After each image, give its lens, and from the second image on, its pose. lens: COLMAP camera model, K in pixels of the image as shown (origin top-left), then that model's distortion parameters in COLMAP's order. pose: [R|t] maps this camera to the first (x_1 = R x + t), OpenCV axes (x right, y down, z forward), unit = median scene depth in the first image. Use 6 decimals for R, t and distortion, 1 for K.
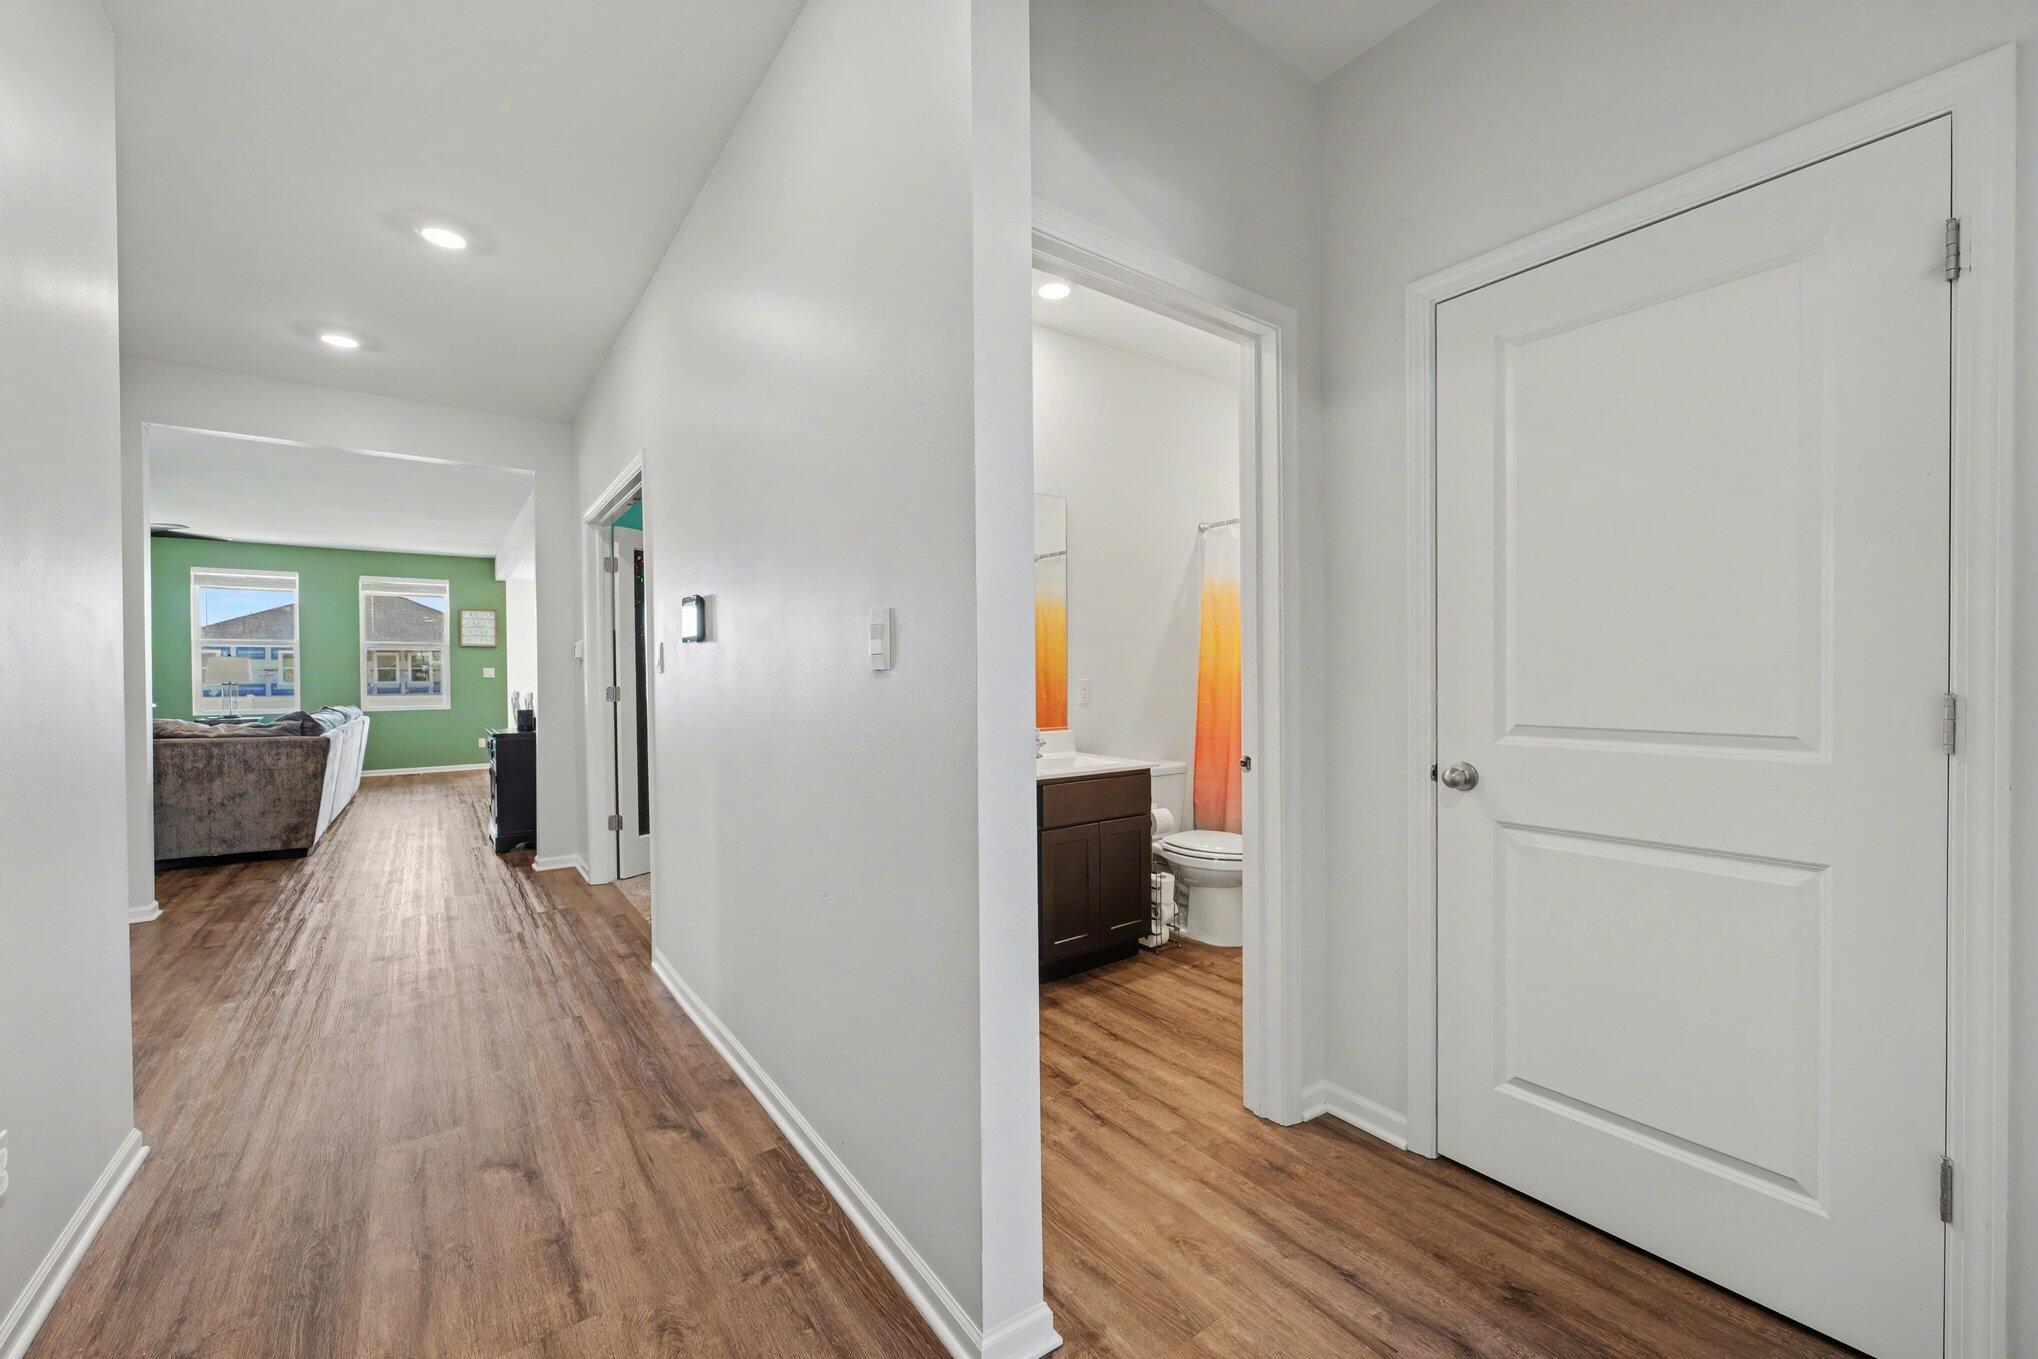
lens RADIAL K [[803.9, 0, 1019.0], [0, 803.9, 679.5], [0, 0, 1]] dist [0.000862, 0.000073]
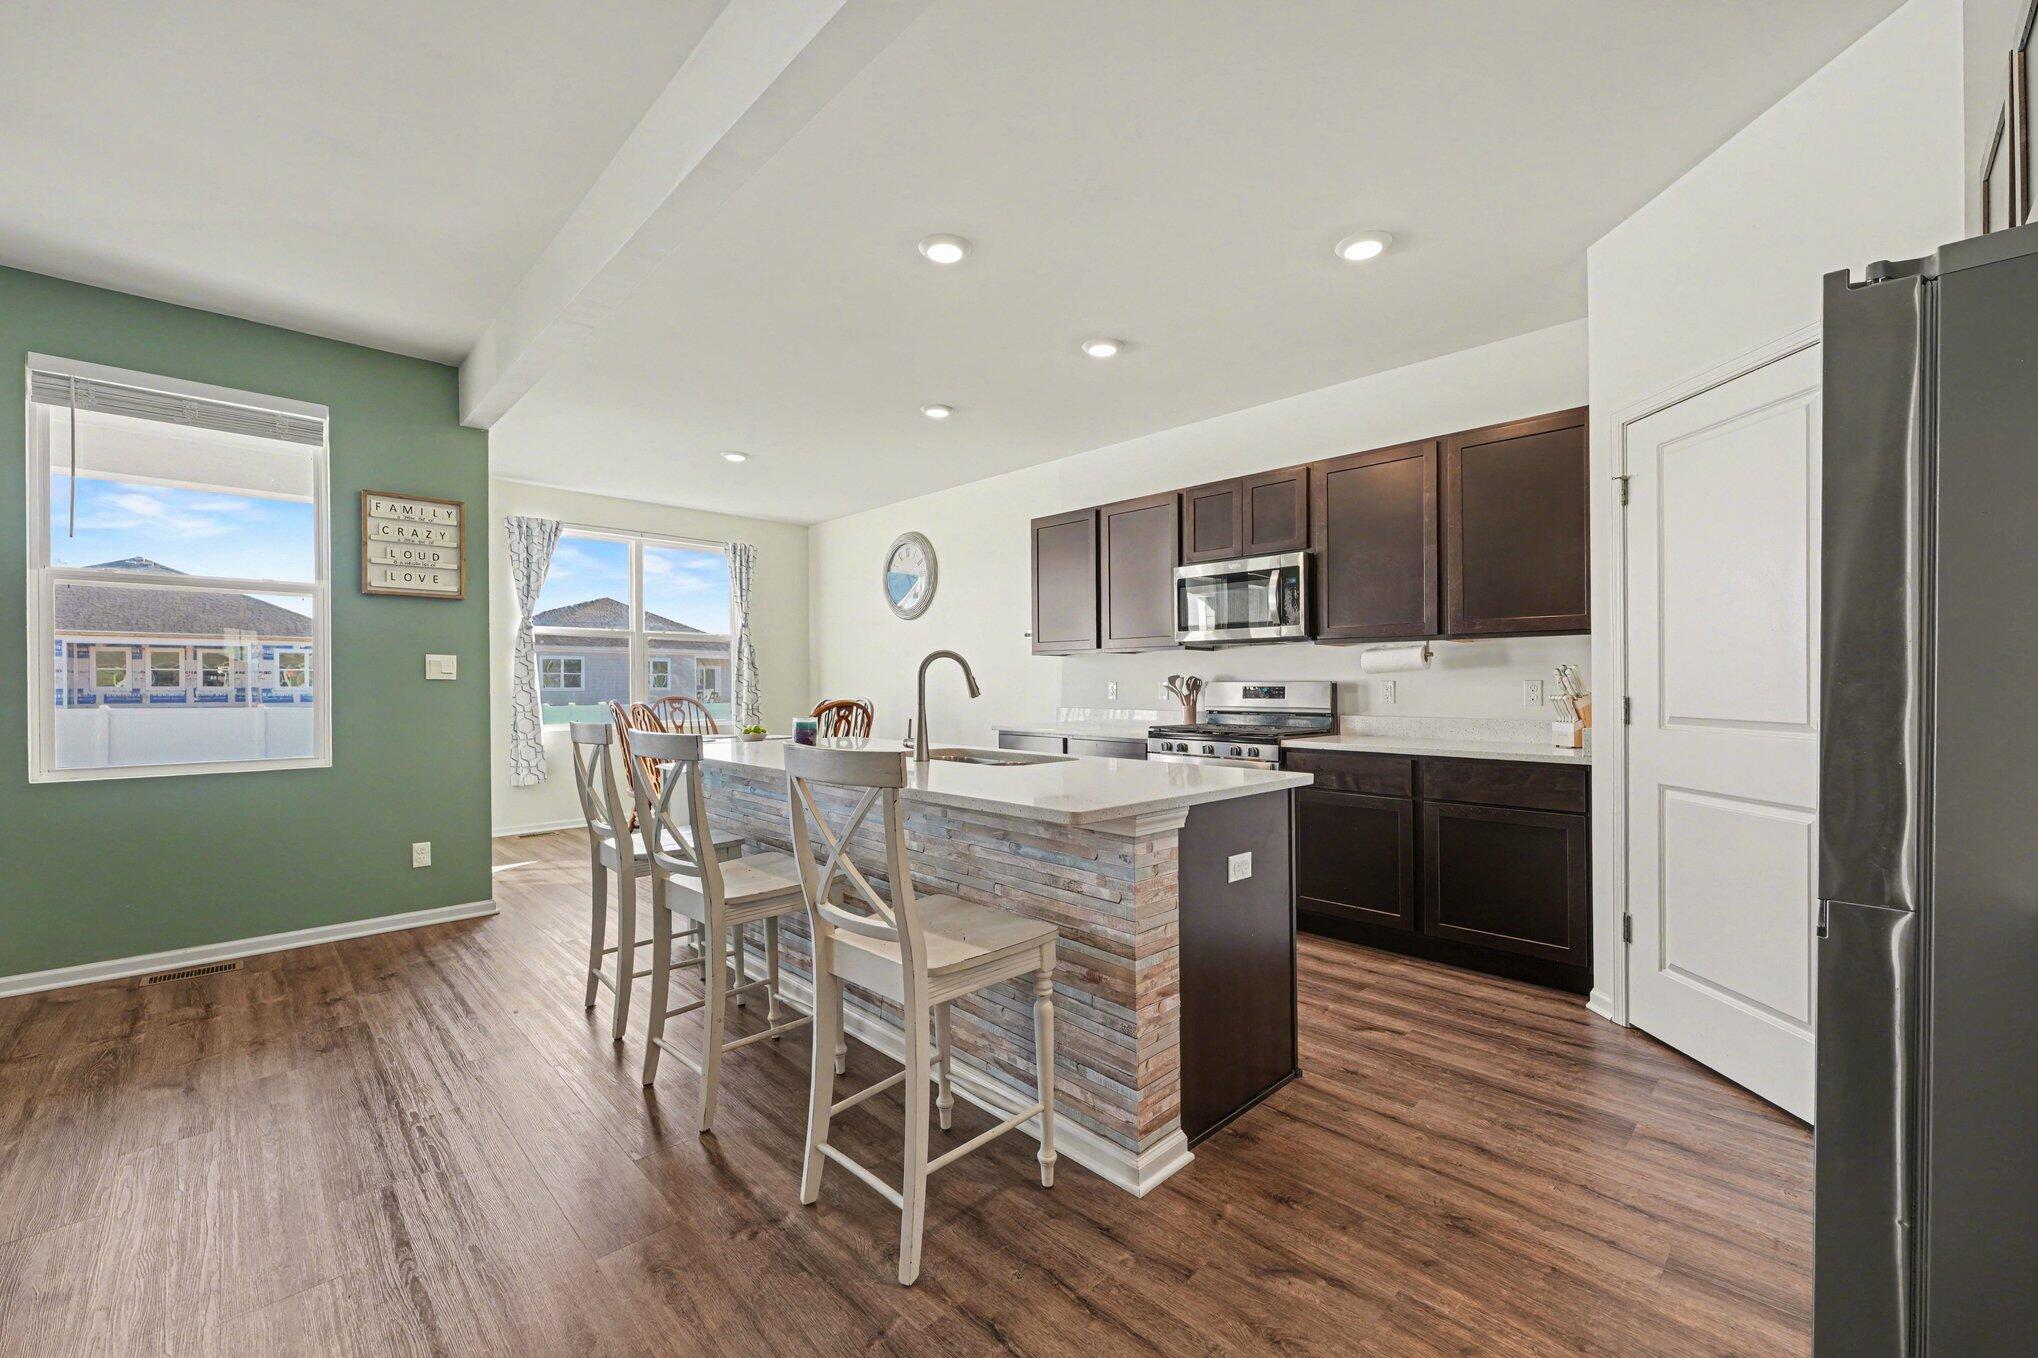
lens RADIAL K [[817.6, 0, 1016.2], [0, 817.6, 687.5], [0, 0, 1]] dist [0.000826, 0.000036]
pose [[0.990715, 0.007379, 0.135758, -1.480208], [-0.006995, 0.999970, -0.003310, 0.002059], [-0.135778, 0.002330, 0.990737, 1.944852]]
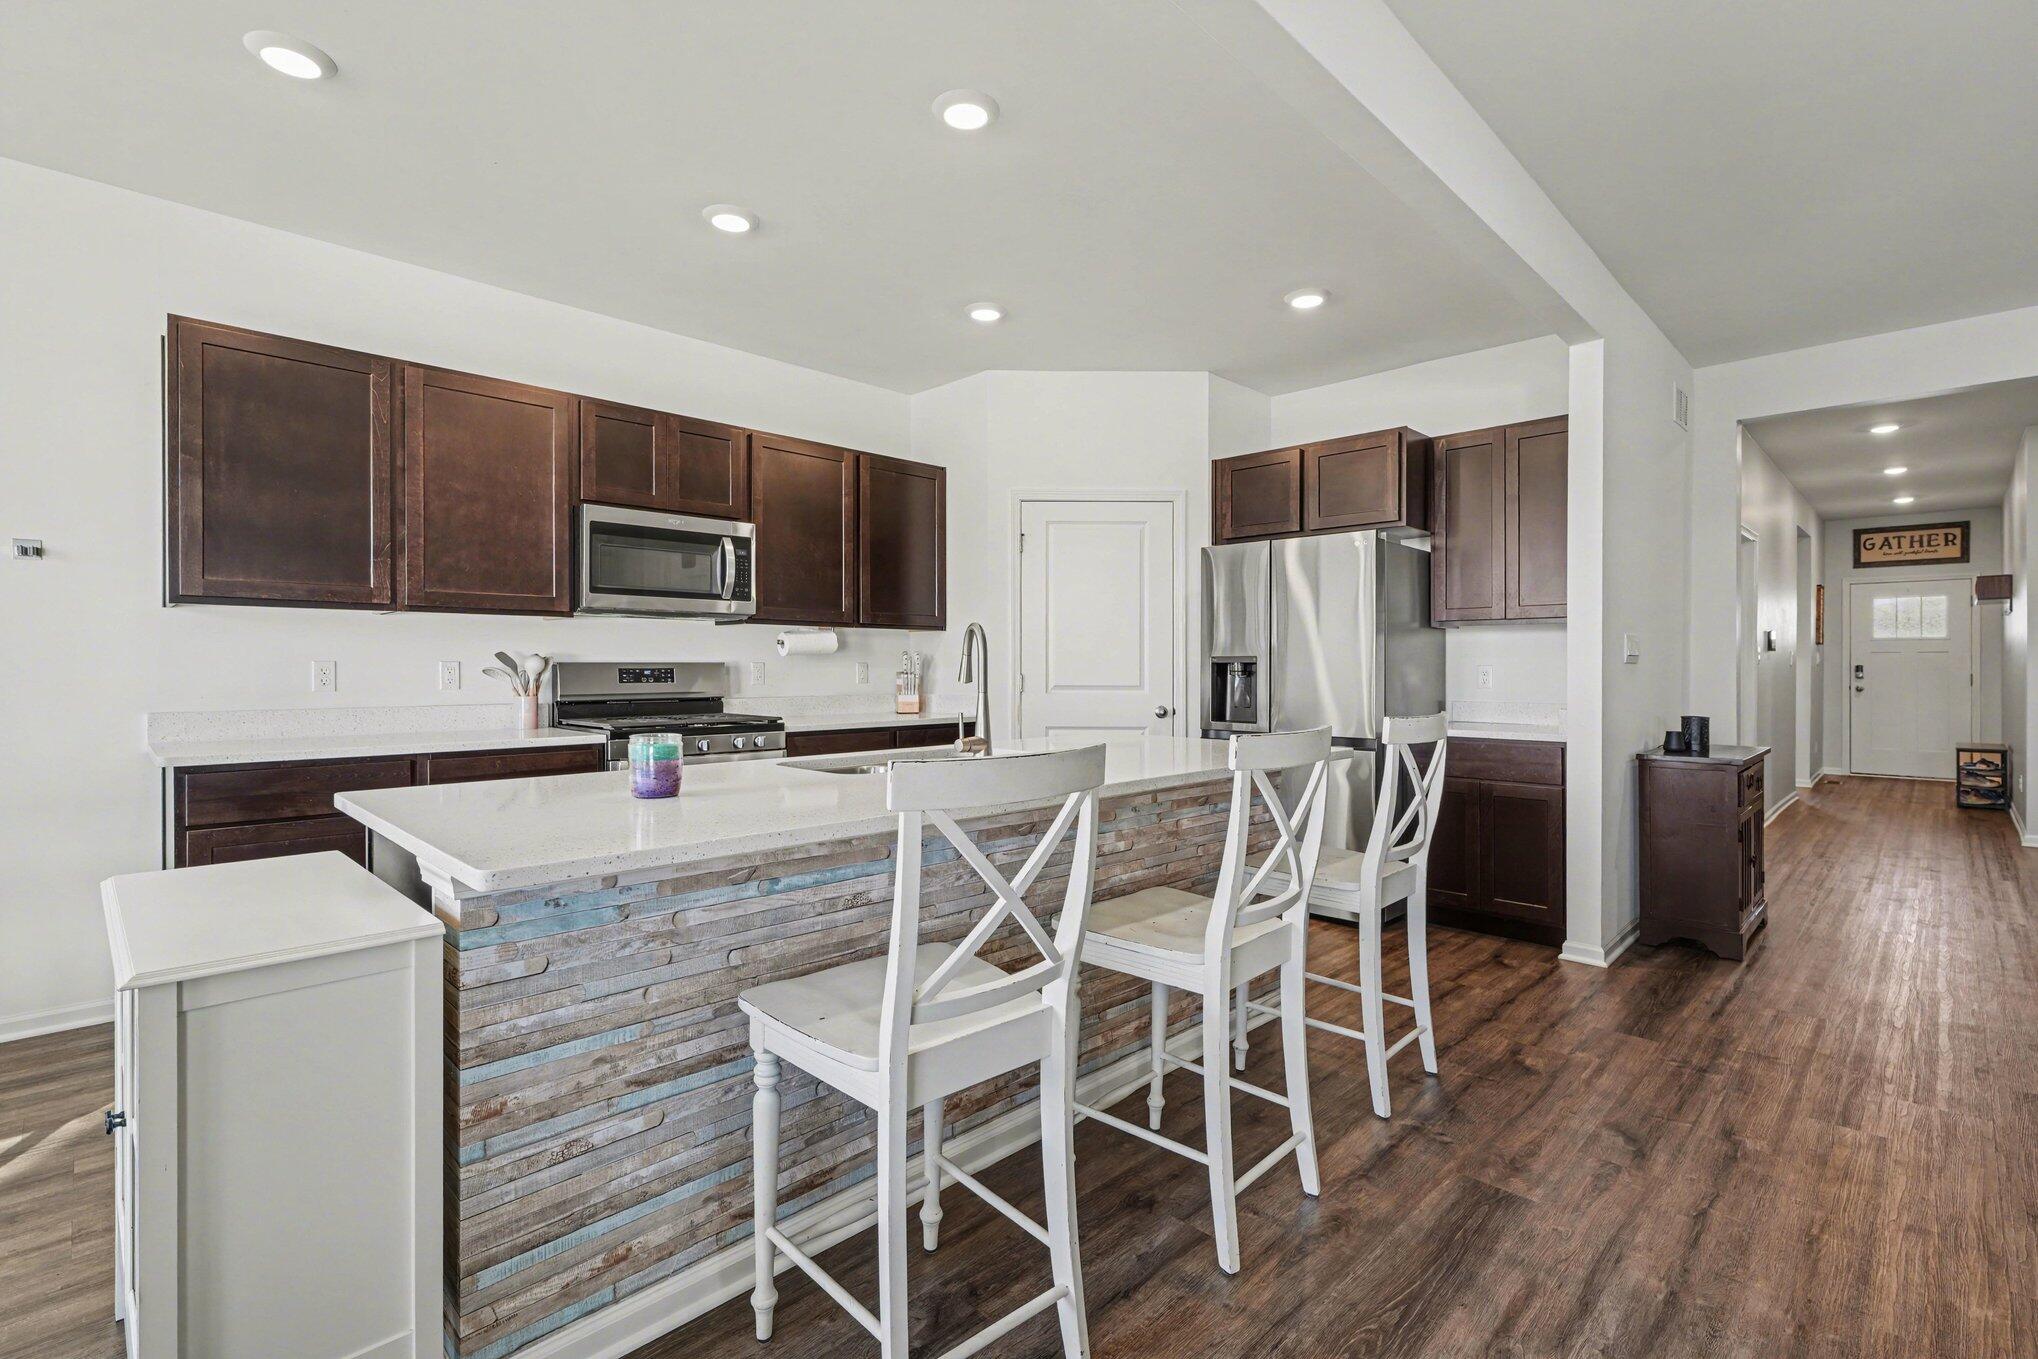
lens RADIAL K [[873.4, 0, 1014.6], [0, 873.4, 702.3], [0, 0, 1]] dist [-0.018907, 0.000056]
pose [[-0.116803, -0.027879, 0.992764, -3.140422], [0.006062, 0.999567, 0.028783, 0.020779], [-0.993137, 0.009380, -0.116584, 4.231666]]
